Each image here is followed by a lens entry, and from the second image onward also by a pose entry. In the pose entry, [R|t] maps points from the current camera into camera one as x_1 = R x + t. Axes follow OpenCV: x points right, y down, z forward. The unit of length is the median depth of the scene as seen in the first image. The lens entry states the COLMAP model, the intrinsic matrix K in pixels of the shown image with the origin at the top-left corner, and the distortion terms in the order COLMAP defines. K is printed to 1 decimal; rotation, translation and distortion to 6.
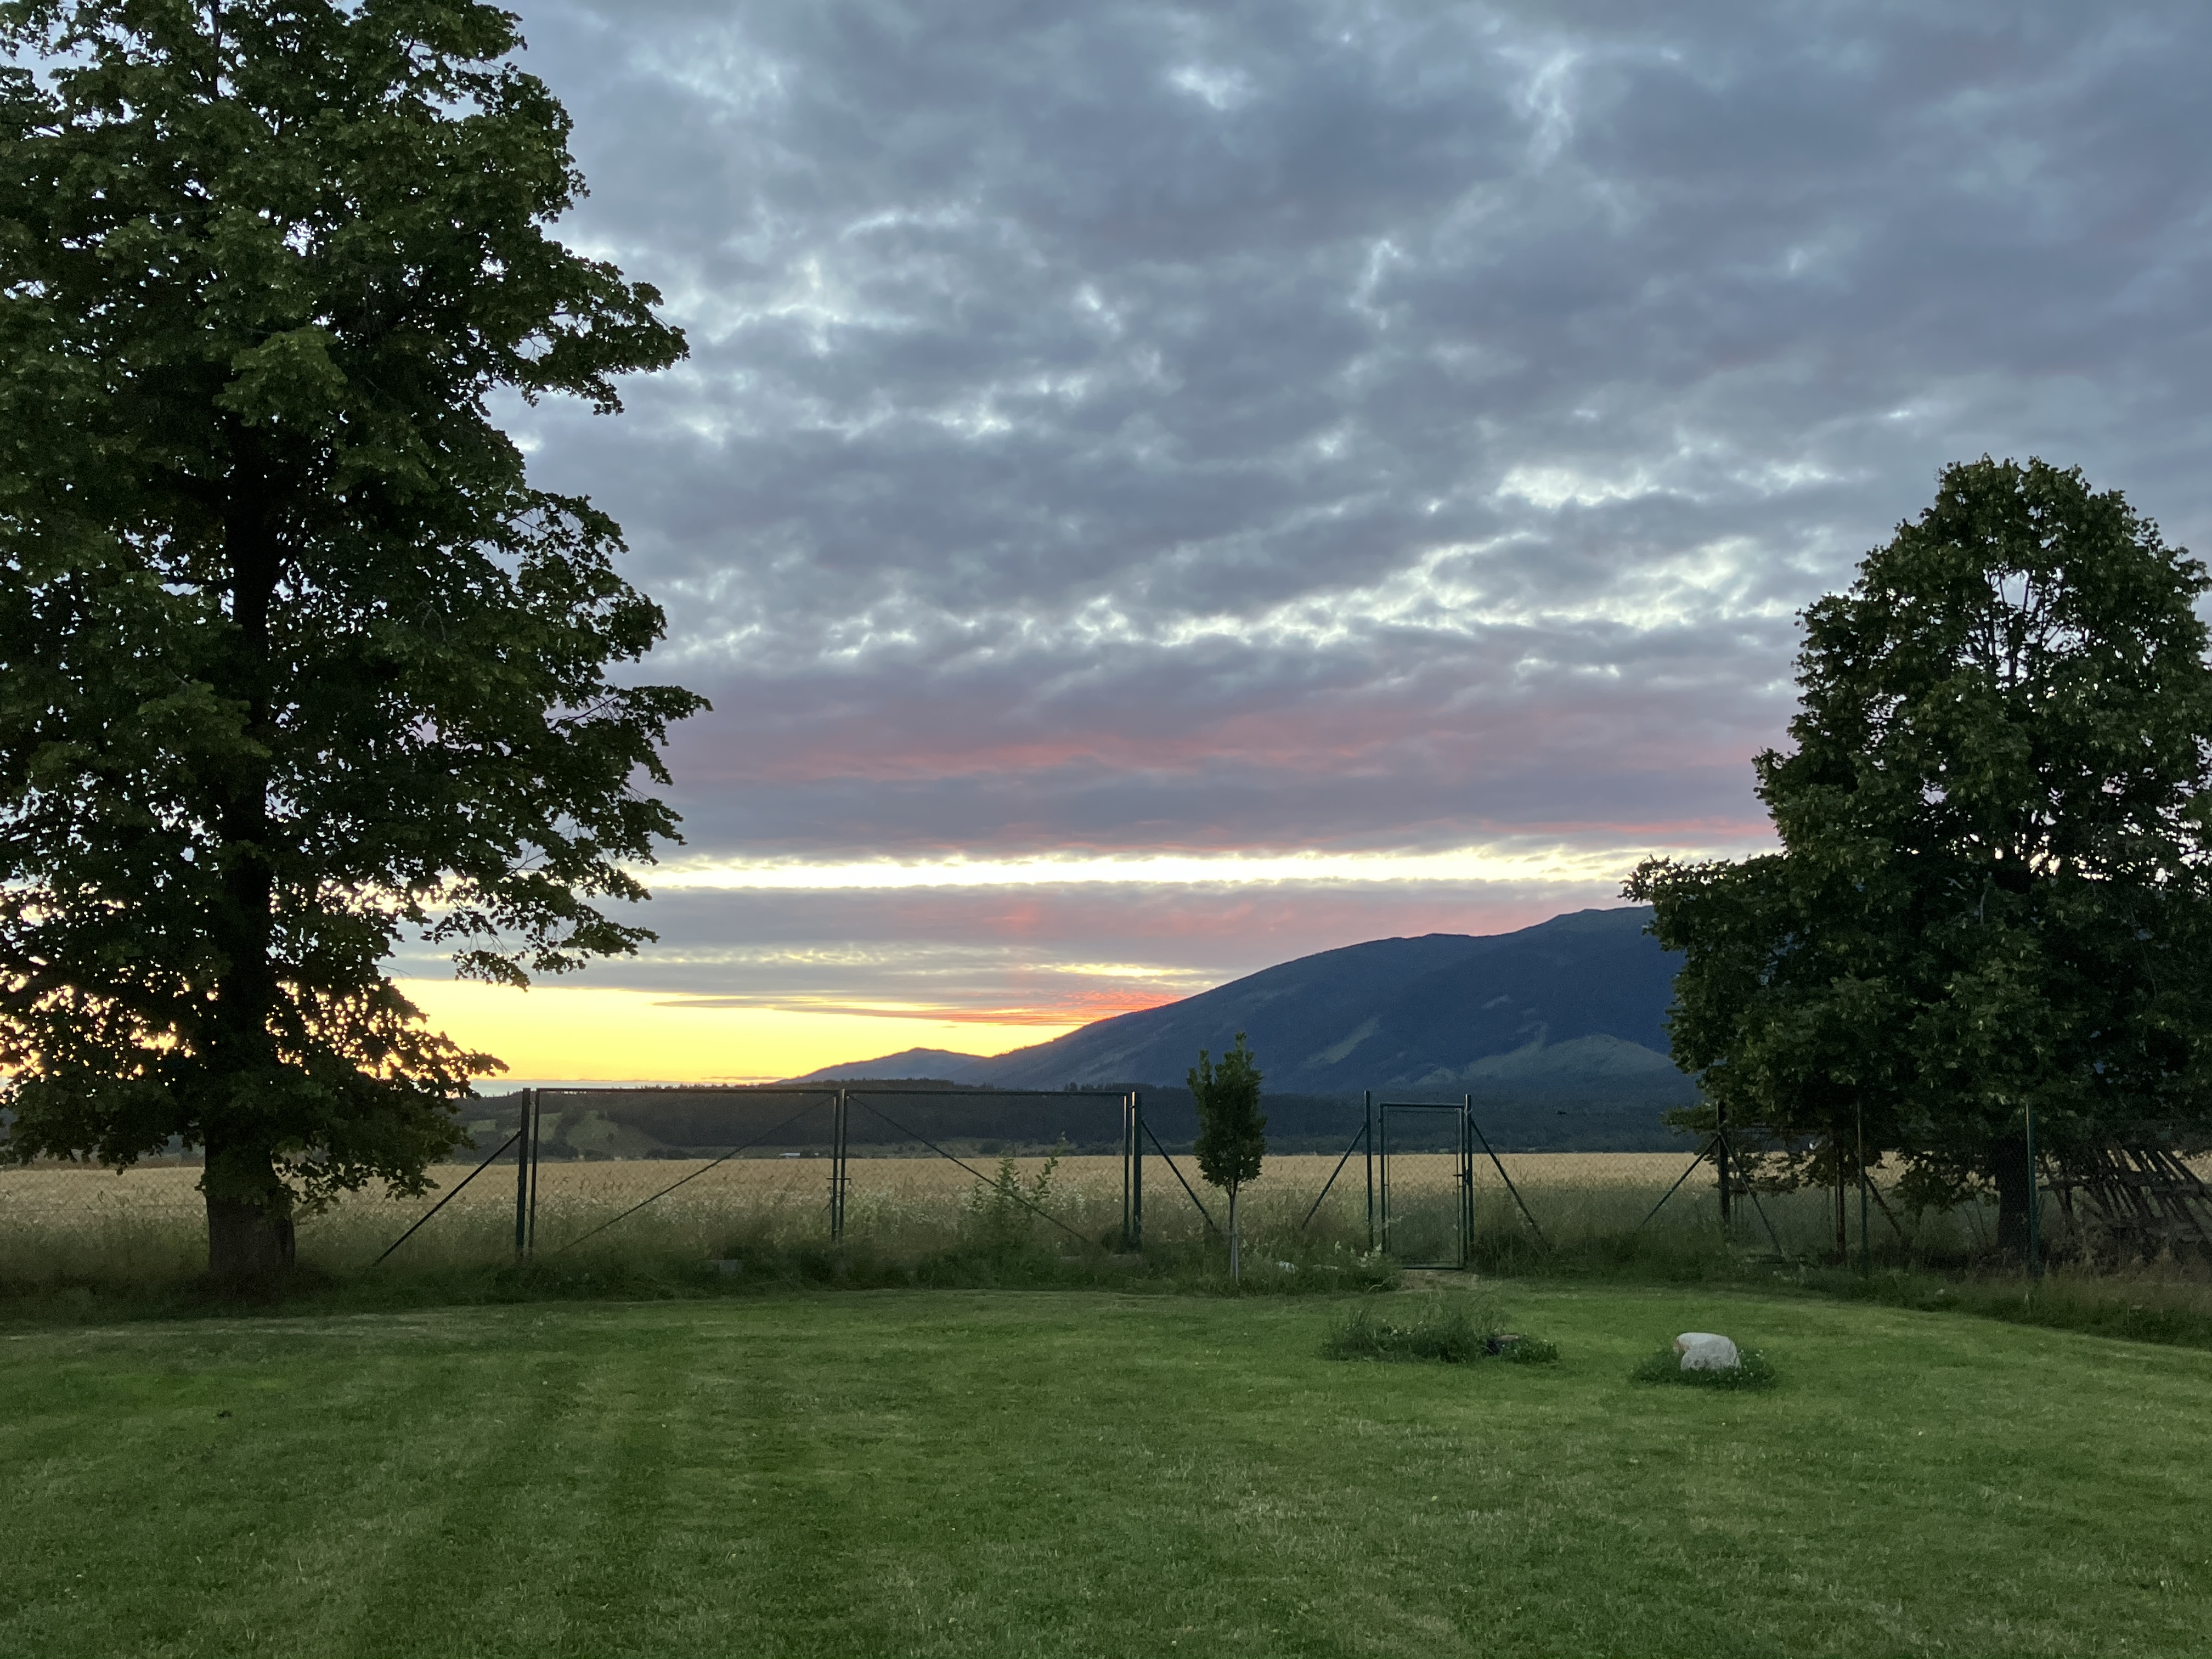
lens RADIAL K [[2185.3, 0, 1106.0], [0, 2185.3, 829.5], [0, 0, 1]] dist [-0.009607, -0.014356]
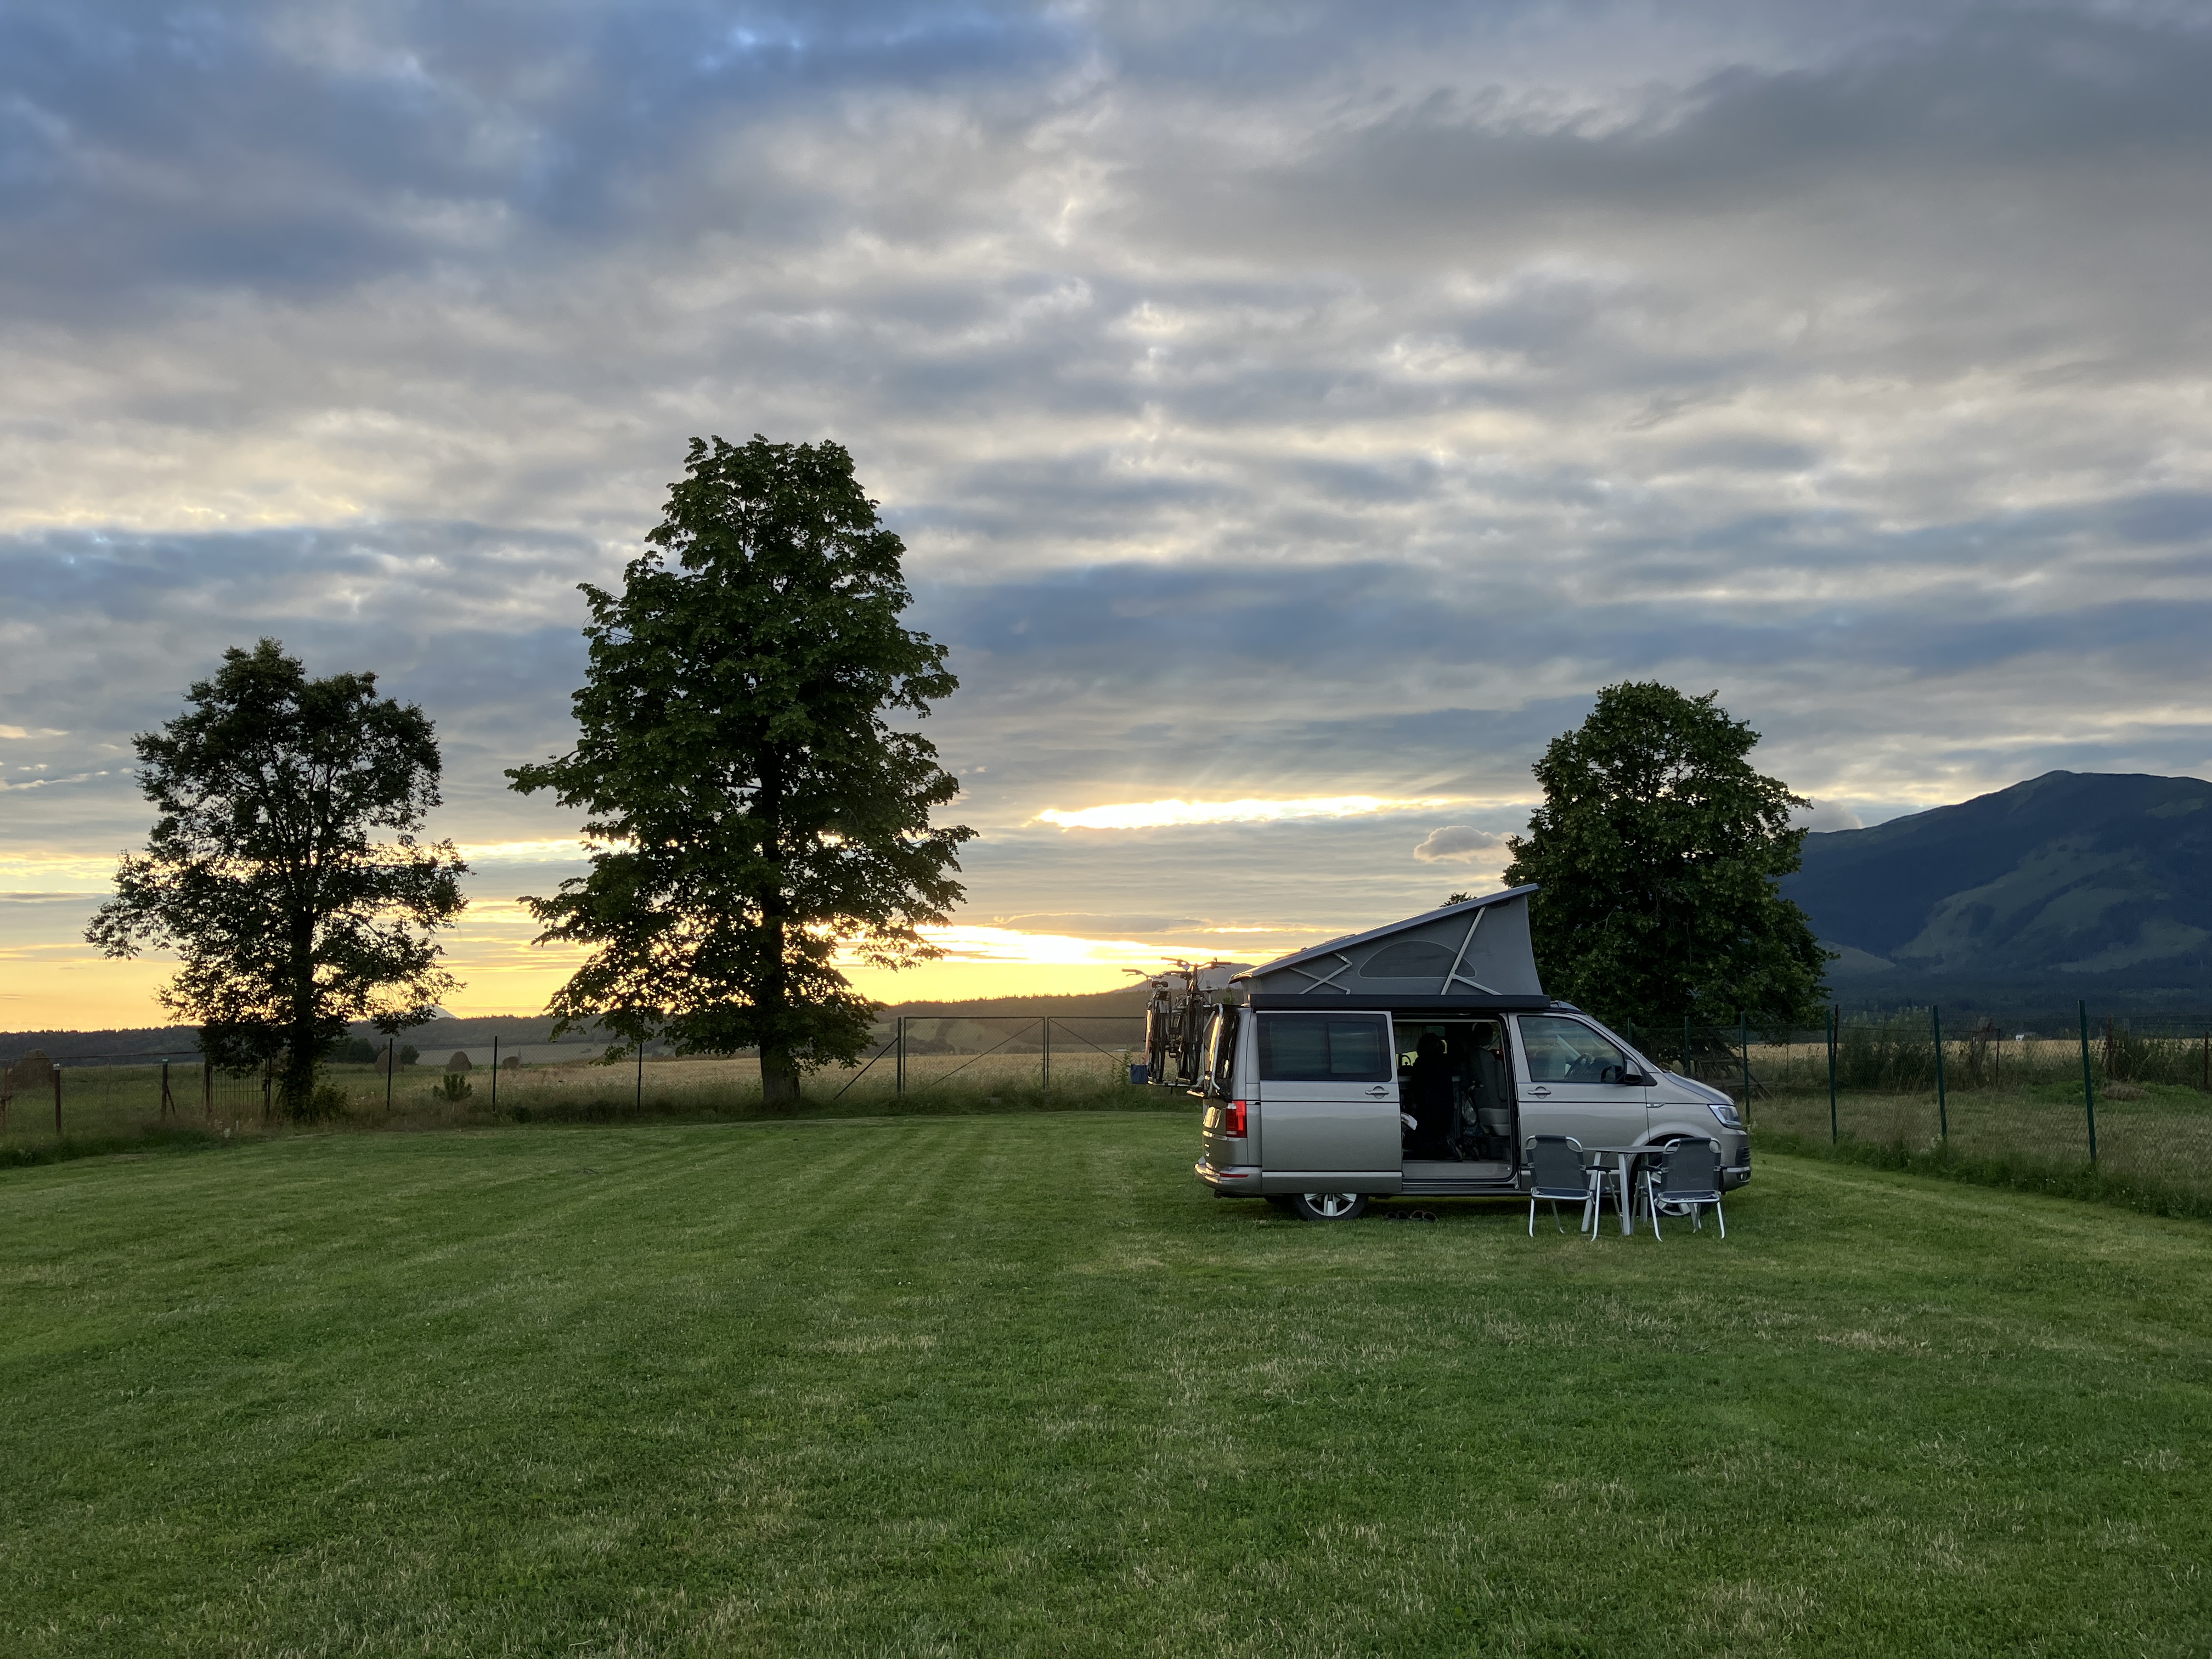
lens RADIAL K [[2199.2, 0, 1106.0], [0, 2199.2, 829.5], [0, 0, 1]] dist [0.005681, 0.001055]
pose [[0.985903, -0.025264, -0.165402, 0.302069], [0.030758, 0.999054, 0.030736, -0.129205], [0.164469, -0.035390, 0.985747, -1.109772]]
